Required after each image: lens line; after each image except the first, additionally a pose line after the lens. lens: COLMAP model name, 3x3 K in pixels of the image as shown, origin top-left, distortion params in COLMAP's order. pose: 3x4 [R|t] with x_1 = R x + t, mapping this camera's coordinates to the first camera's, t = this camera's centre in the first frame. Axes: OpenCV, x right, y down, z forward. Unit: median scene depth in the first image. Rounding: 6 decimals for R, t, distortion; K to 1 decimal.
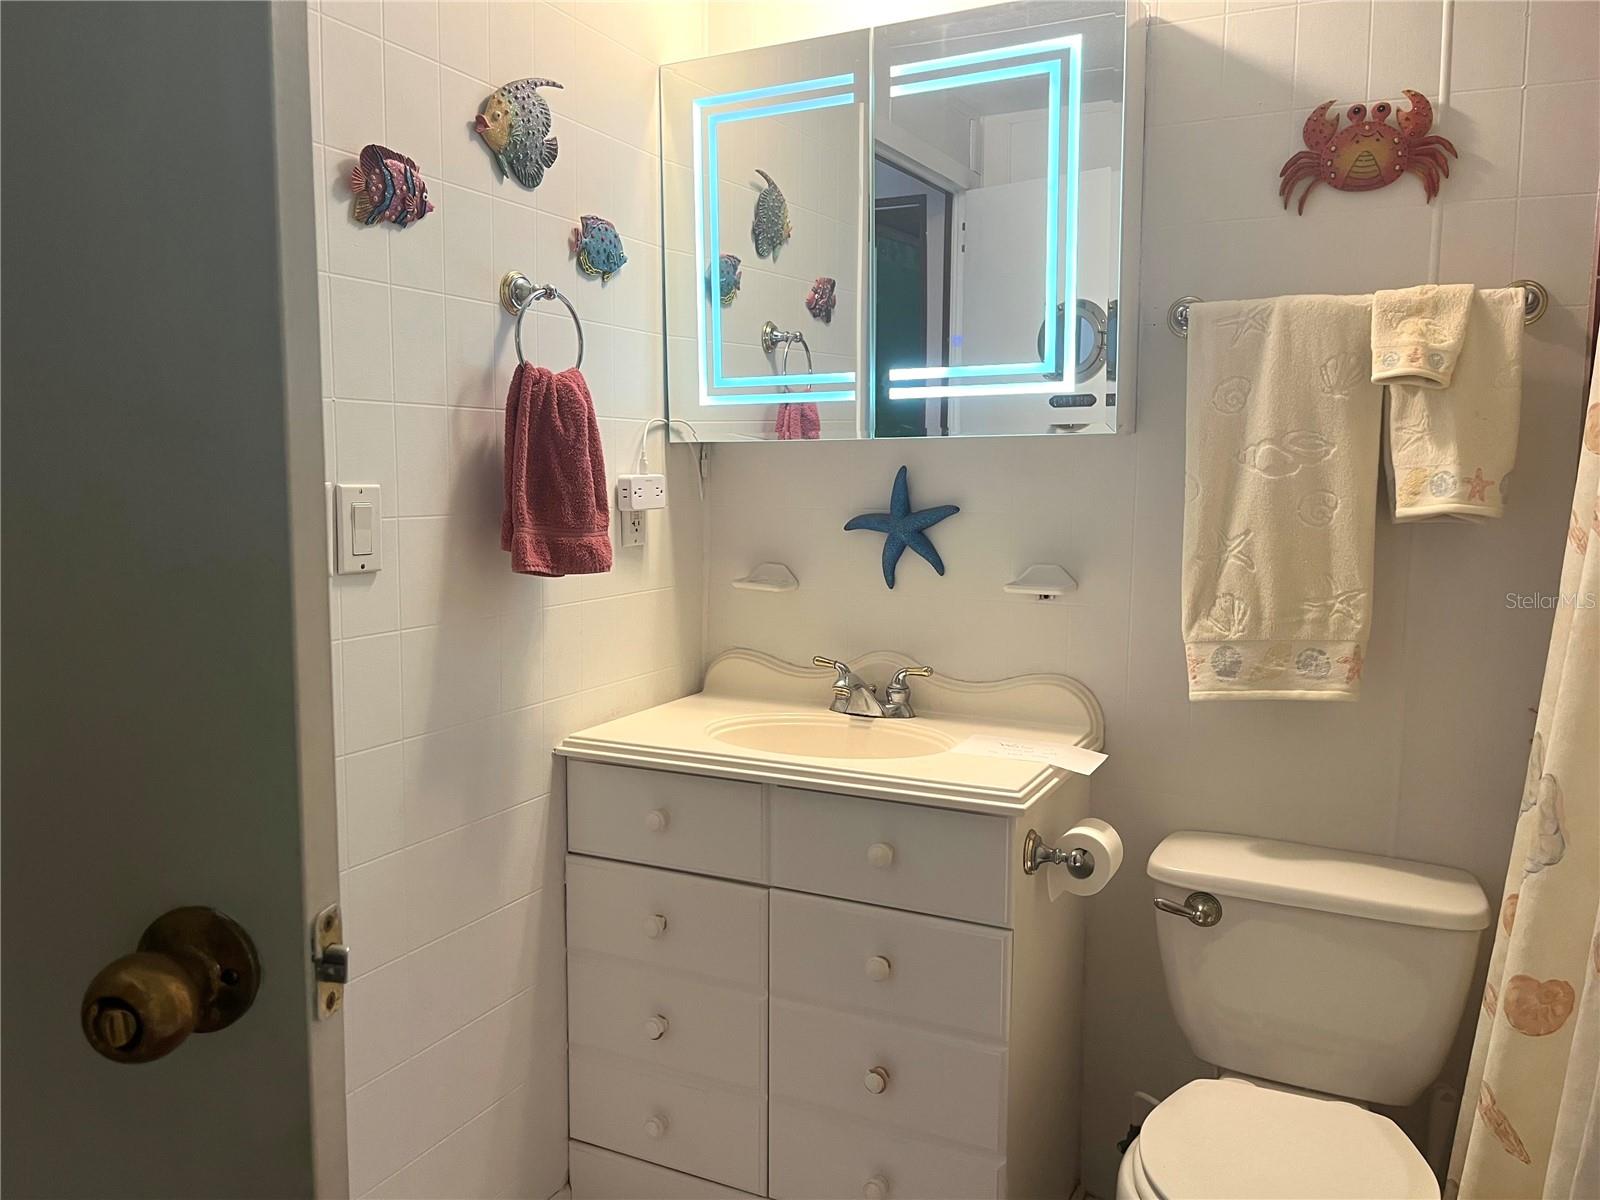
lens RADIAL K [[1217.9, 0, 800.5], [0, 1217.9, 600.2], [0, 0, 1]] dist [0.036432, -0.058102]
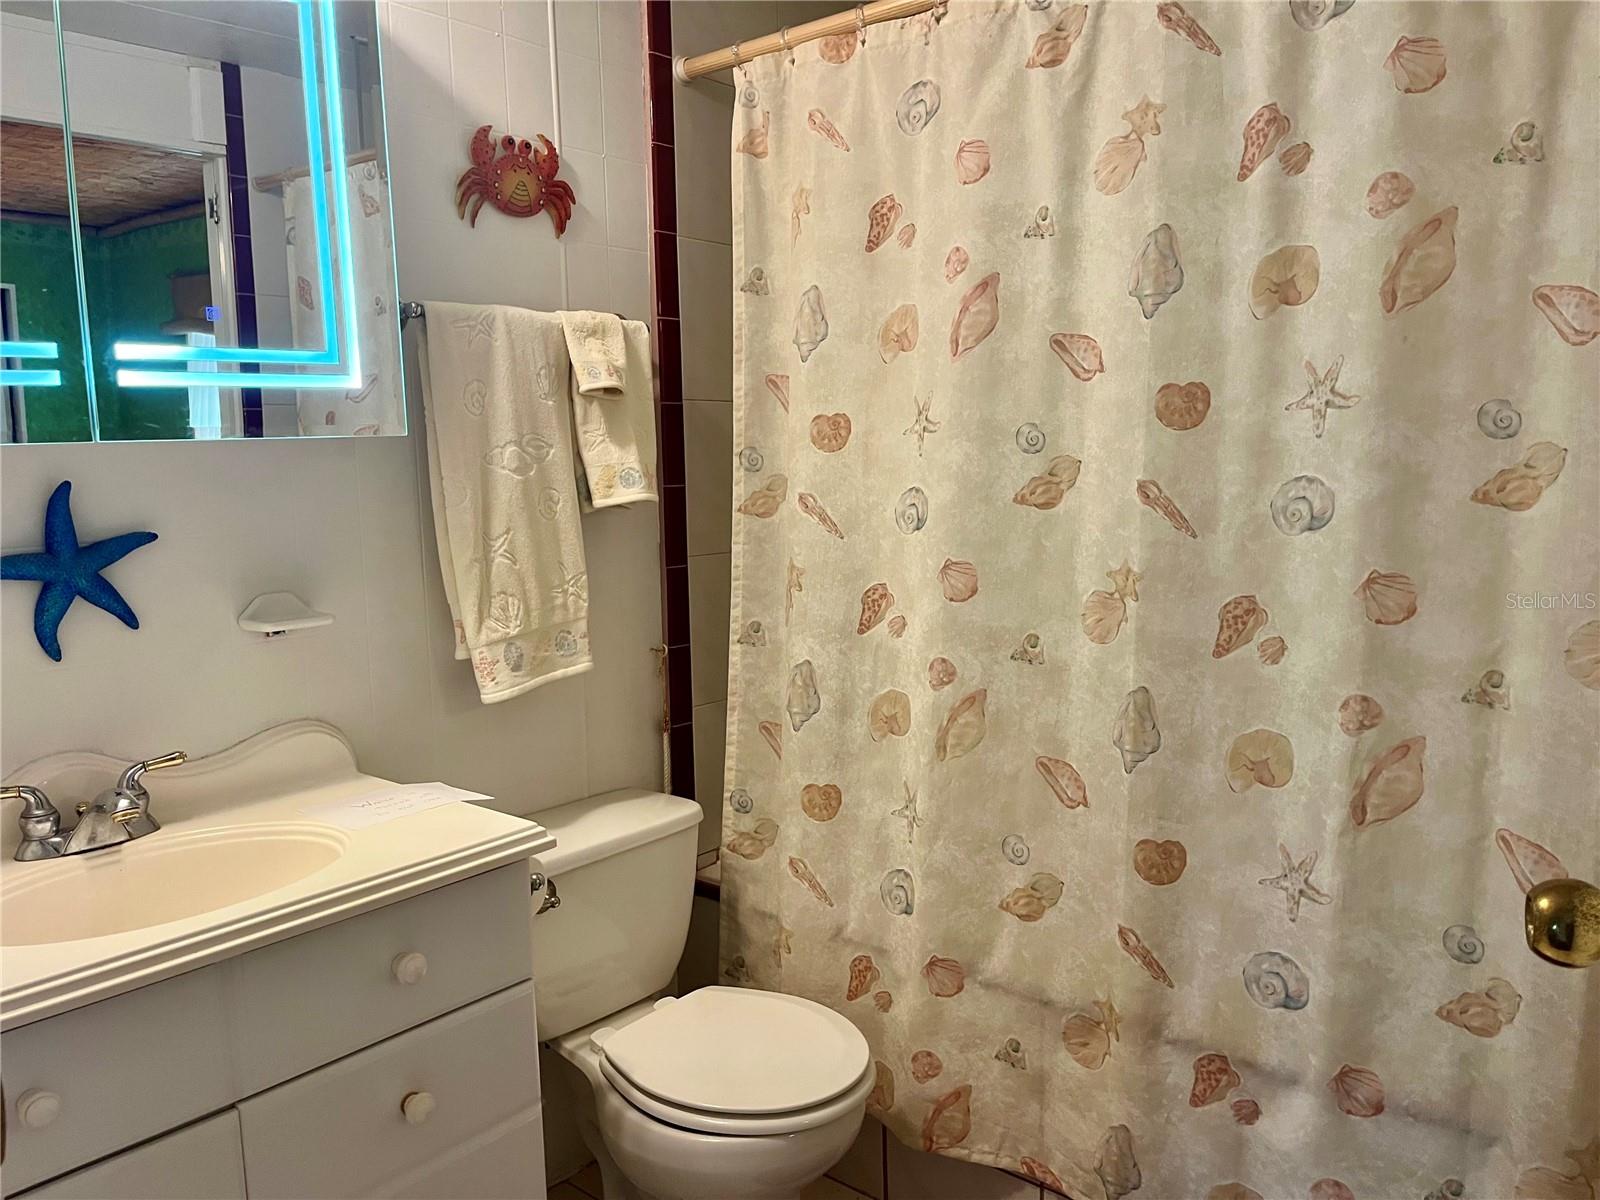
lens RADIAL K [[1217.9, 0, 800.4], [0, 1217.9, 596.7], [0, 0, 1]] dist [0.036432, -0.058102]
pose [[0.230014, -0.127150, 0.964845, -0.590433], [0.129938, 0.986564, 0.099035, -0.071589], [-0.964474, 0.102590, 0.243445, 0.518737]]
